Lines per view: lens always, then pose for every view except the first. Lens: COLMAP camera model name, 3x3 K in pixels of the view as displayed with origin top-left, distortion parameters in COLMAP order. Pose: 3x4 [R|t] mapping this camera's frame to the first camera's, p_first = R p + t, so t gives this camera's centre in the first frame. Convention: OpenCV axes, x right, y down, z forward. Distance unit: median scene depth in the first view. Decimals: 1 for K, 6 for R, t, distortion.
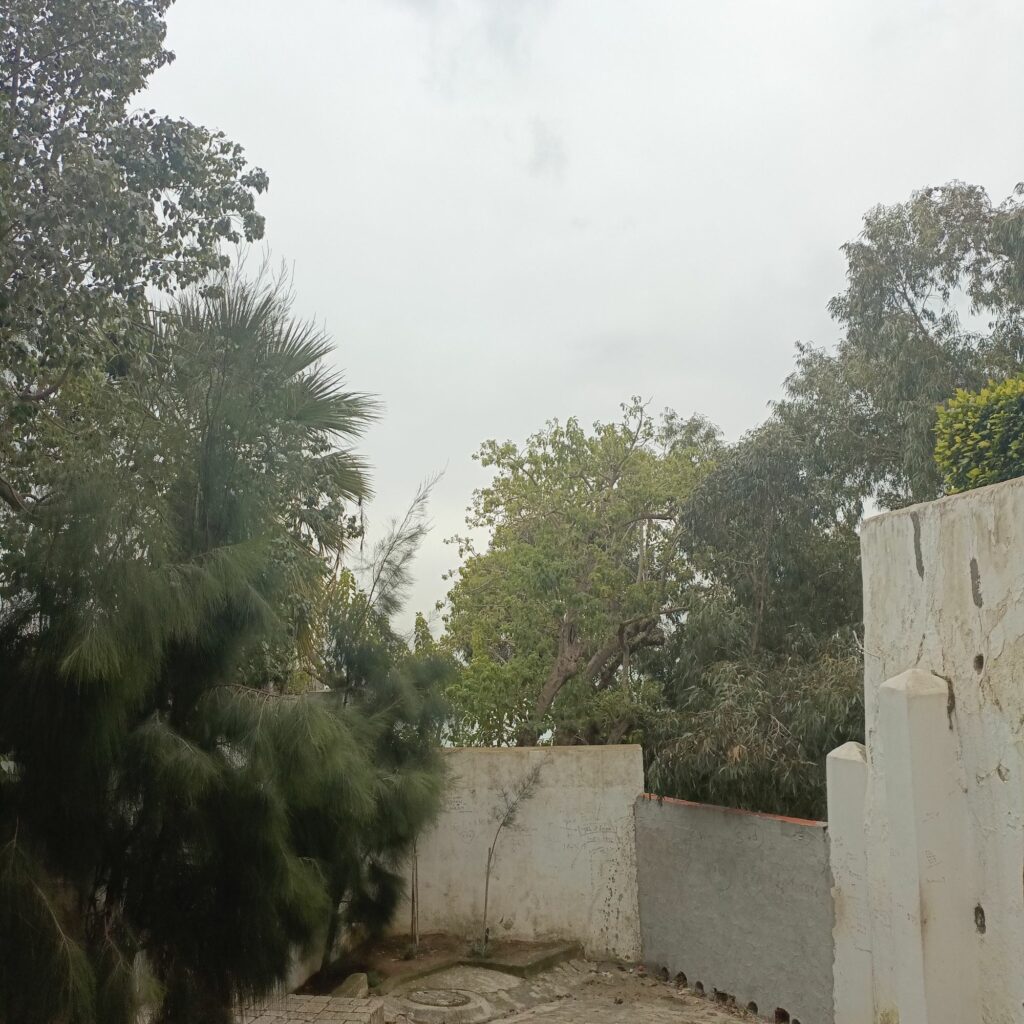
lens RADIAL K [[1005.9, 0, 502.9], [0, 1005.9, 509.3], [0, 0, 1]] dist [0.087737, -0.137610]
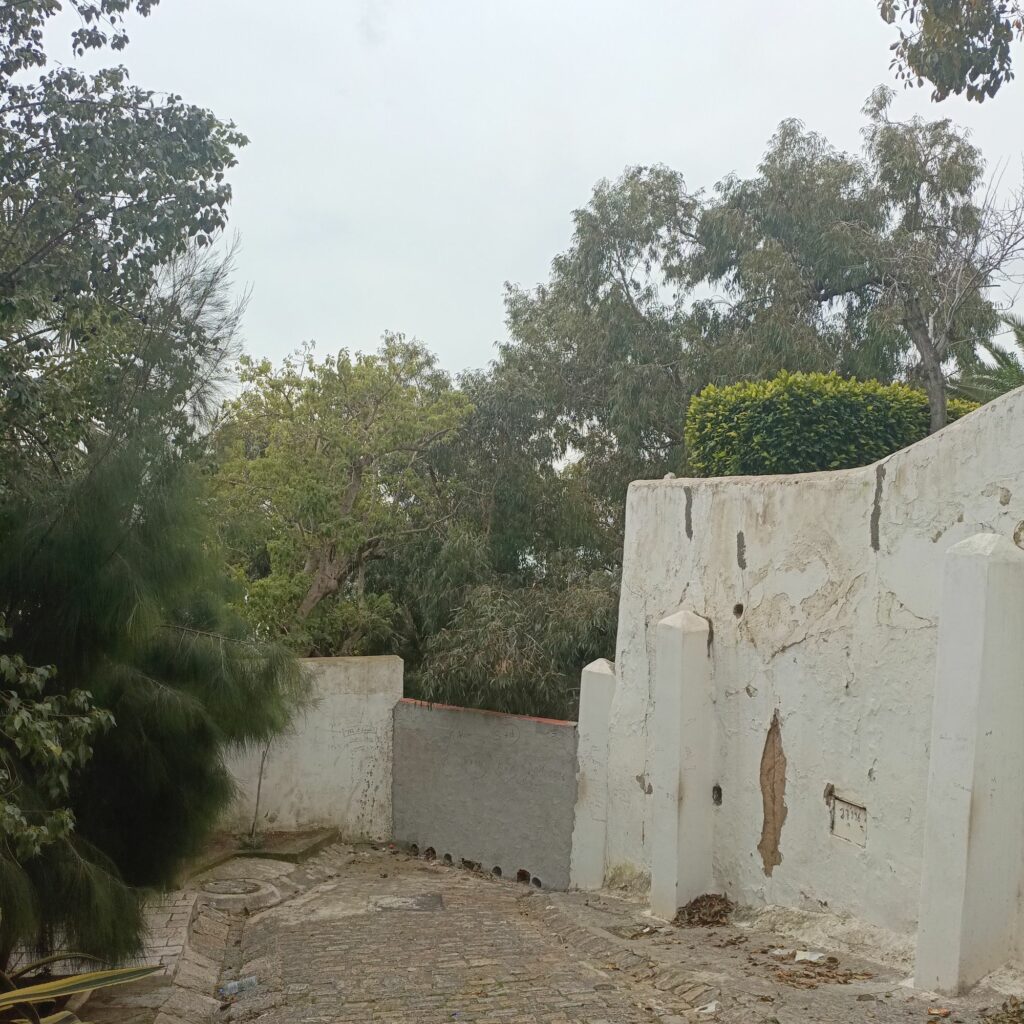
lens RADIAL K [[1002.5, 0, 512.0], [0, 1002.5, 512.0], [0, 0, 1]] dist [0.070013, -0.094564]
pose [[0.930894, 0.048570, 0.362046, -0.181065], [-0.087758, 0.991830, 0.092587, -0.045121], [-0.354591, -0.117961, 0.927551, -0.066236]]
